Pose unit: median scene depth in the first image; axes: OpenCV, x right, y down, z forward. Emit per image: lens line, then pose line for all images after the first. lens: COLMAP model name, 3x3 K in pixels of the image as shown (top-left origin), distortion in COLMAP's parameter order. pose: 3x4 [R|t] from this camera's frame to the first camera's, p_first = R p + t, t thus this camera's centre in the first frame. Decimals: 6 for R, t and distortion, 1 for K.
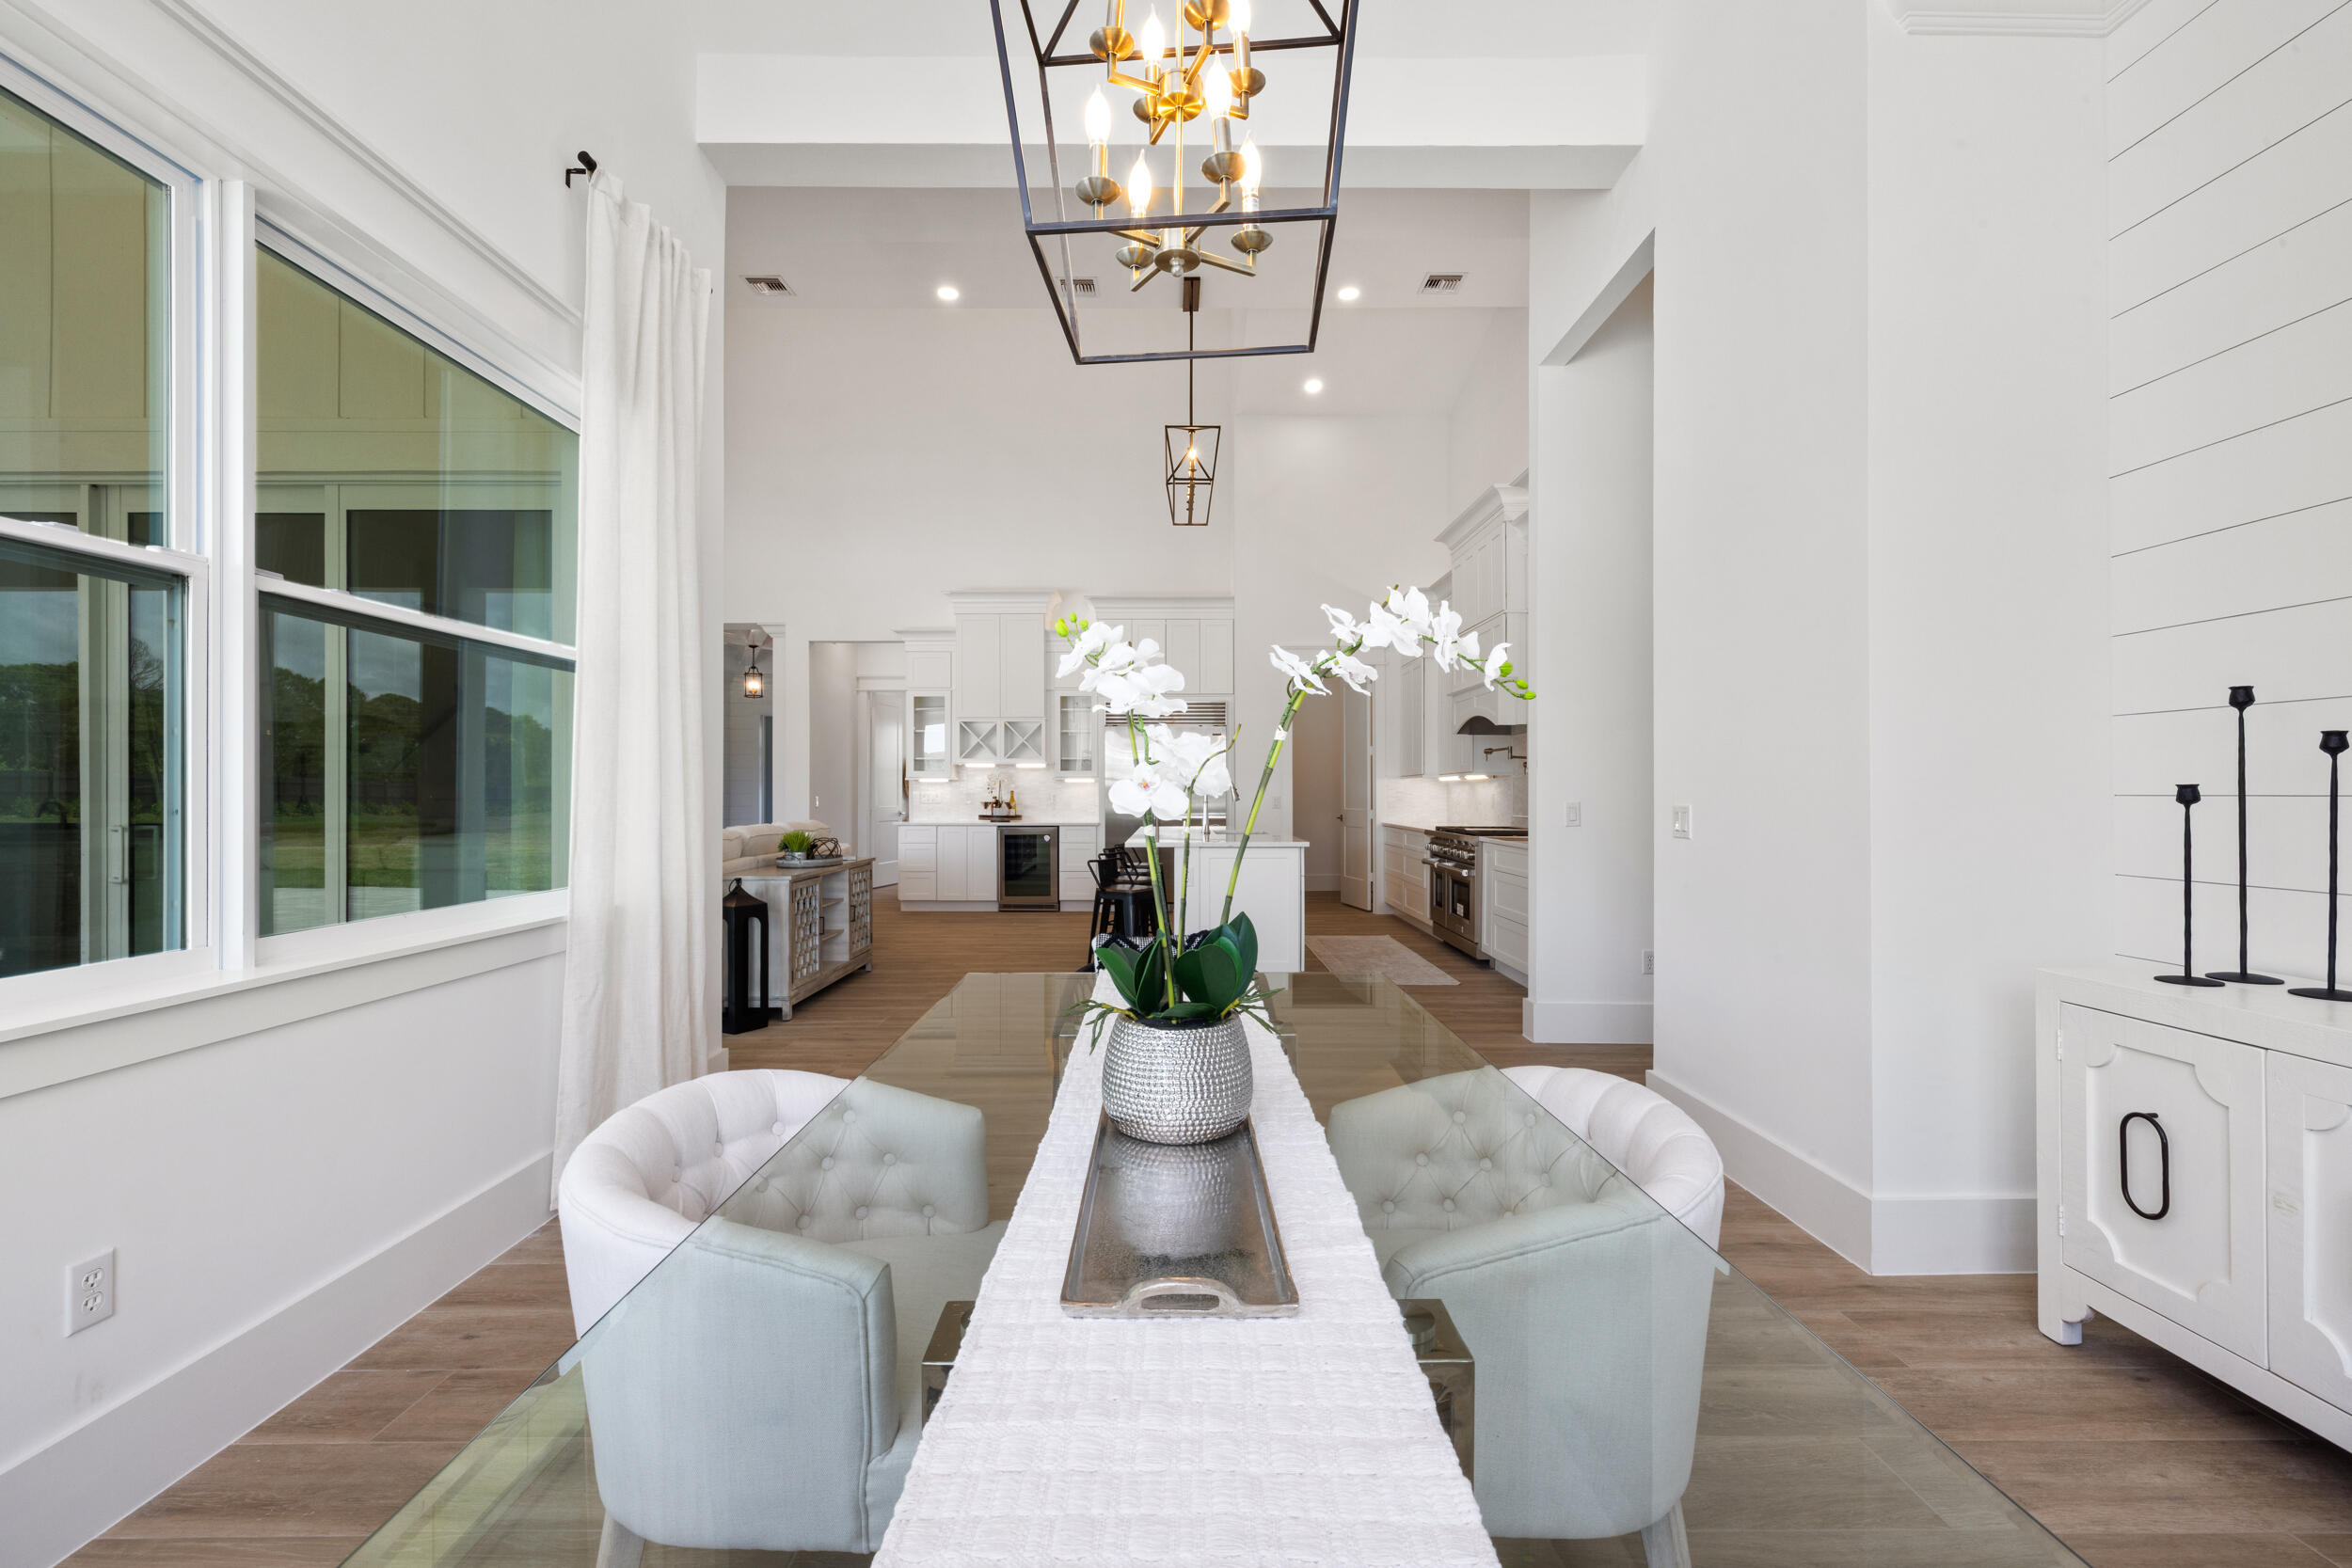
lens RADIAL K [[990.4, 0, 1173.3], [0, 990.4, 807.4], [0, 0, 1]] dist [-0.001867, 0.000400]
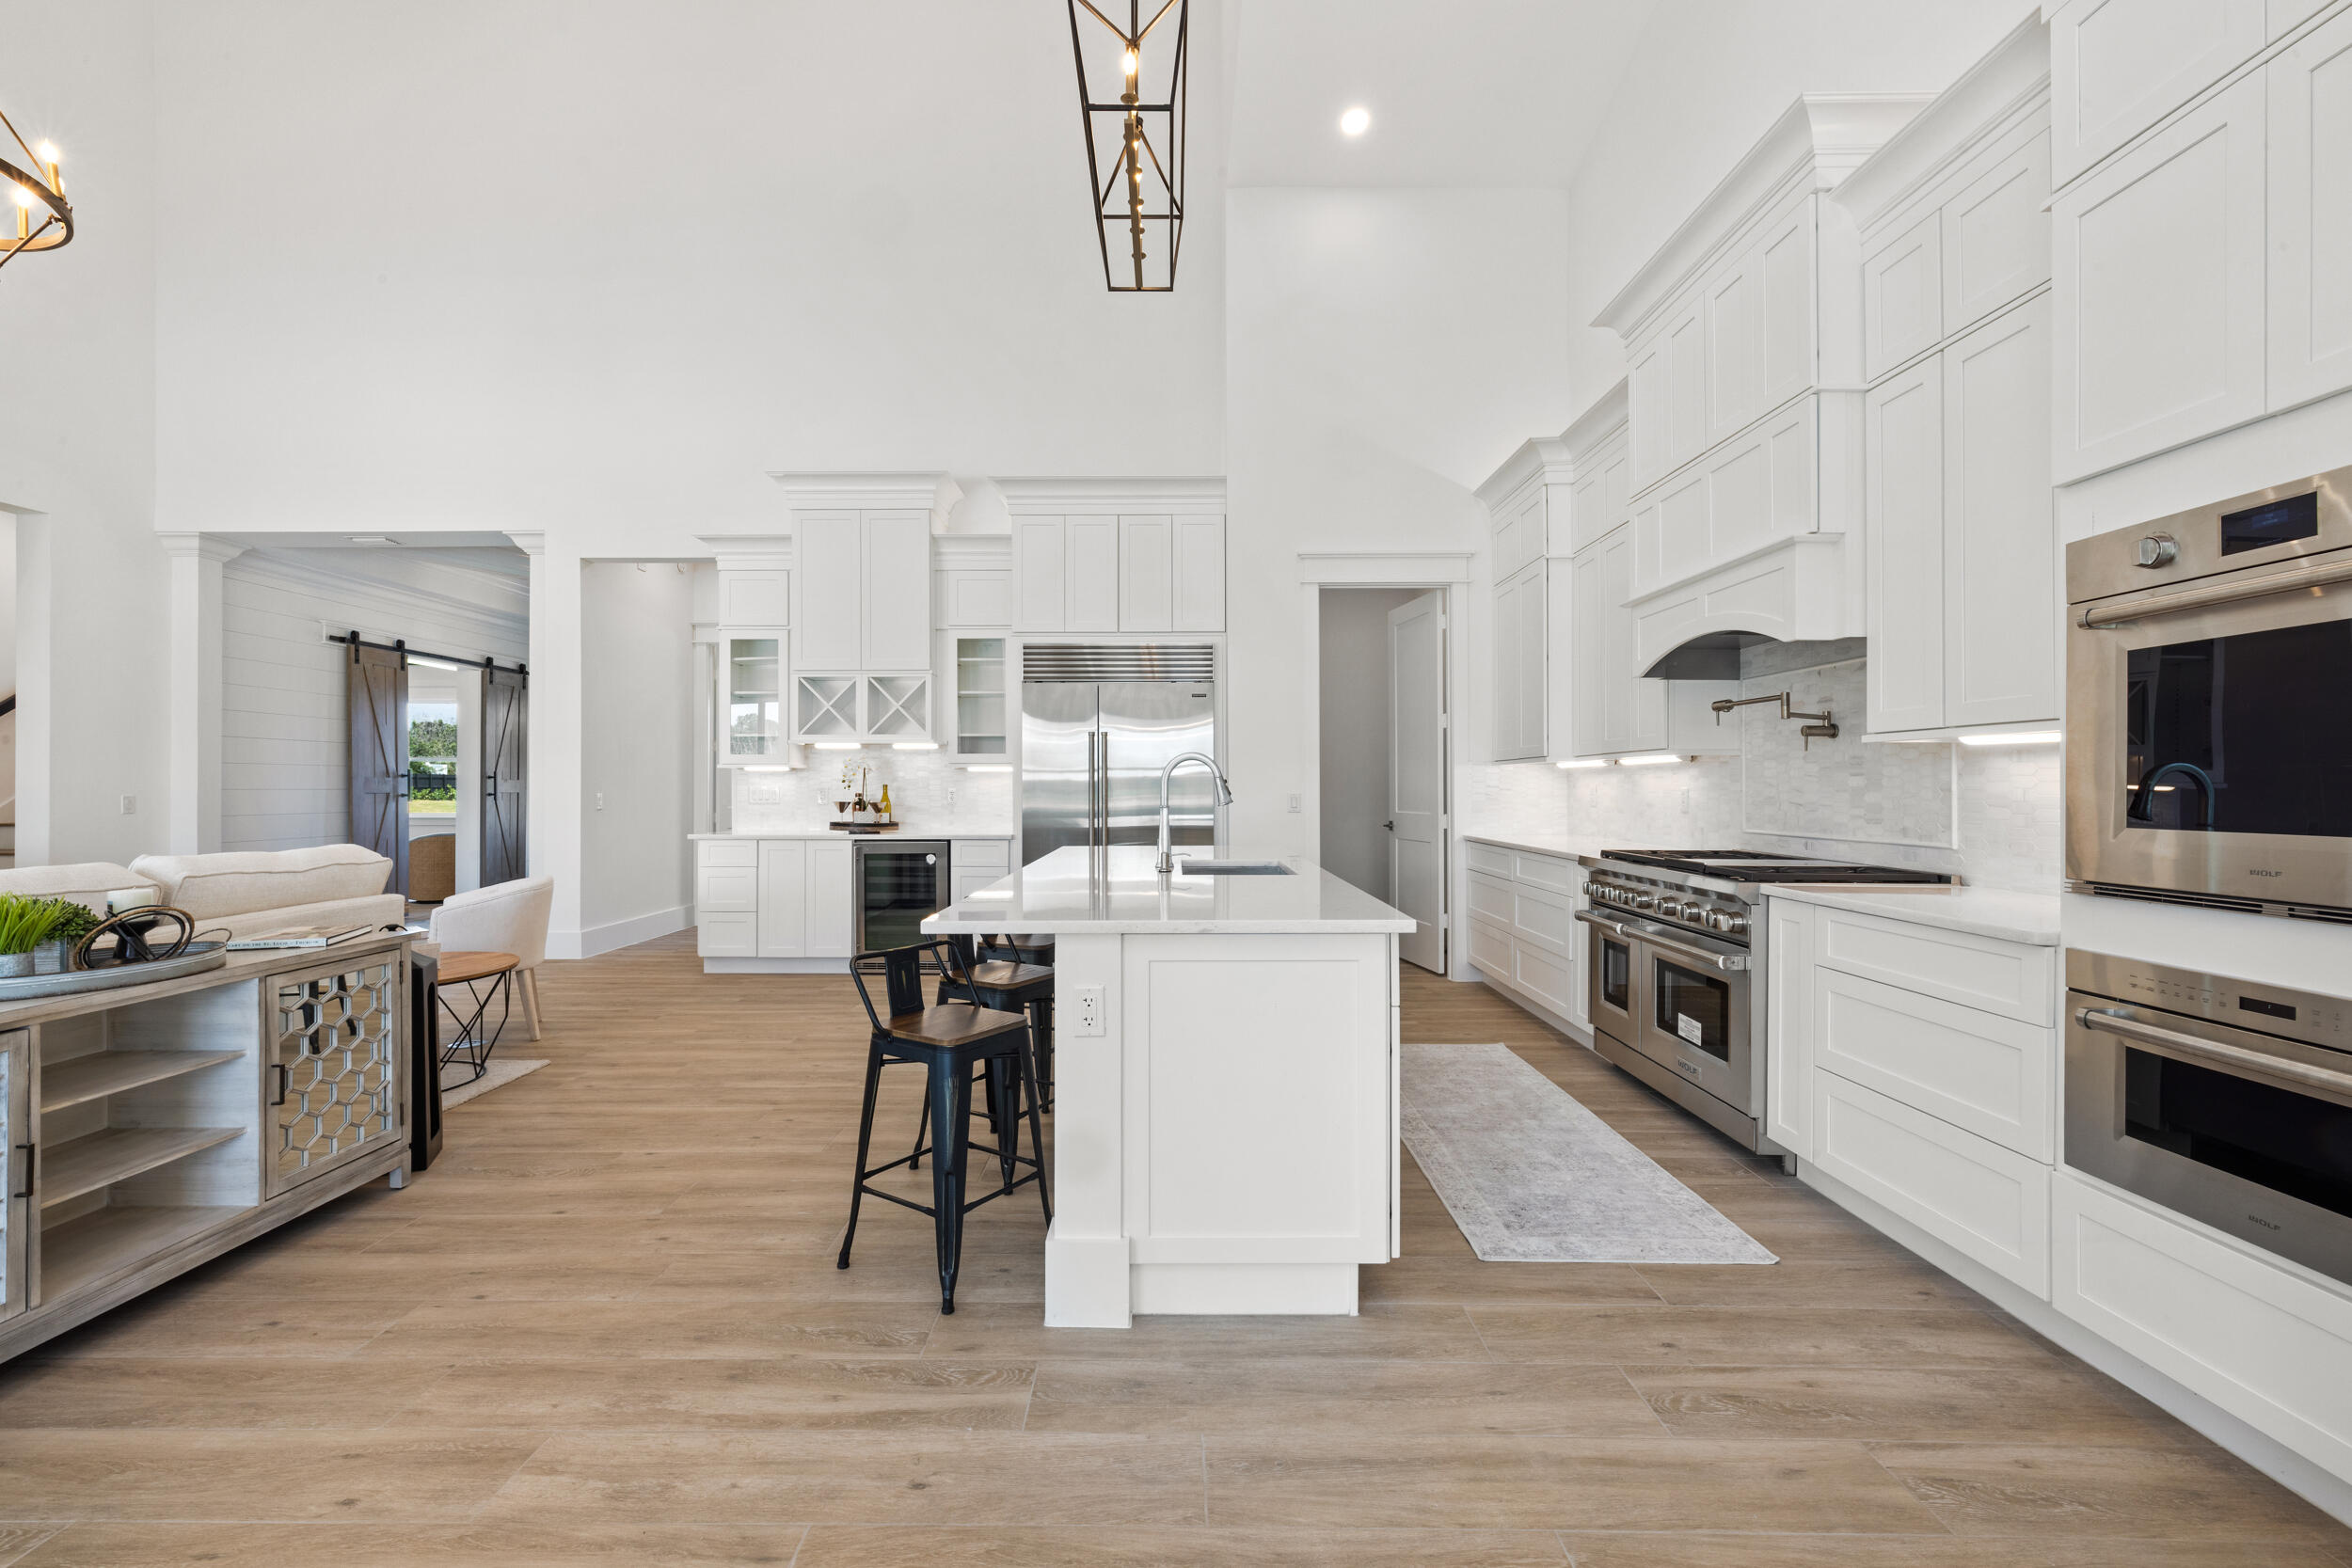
lens RADIAL K [[990.4, 0, 1164.0], [0, 990.4, 784.2], [0, 0, 1]] dist [-0.001867, 0.000400]
pose [[0.999965, -0.000486, -0.008387, 0.026821], [0.000335, 0.999837, -0.018028, -0.005491], [0.008395, 0.018024, 0.999802, 0.365288]]
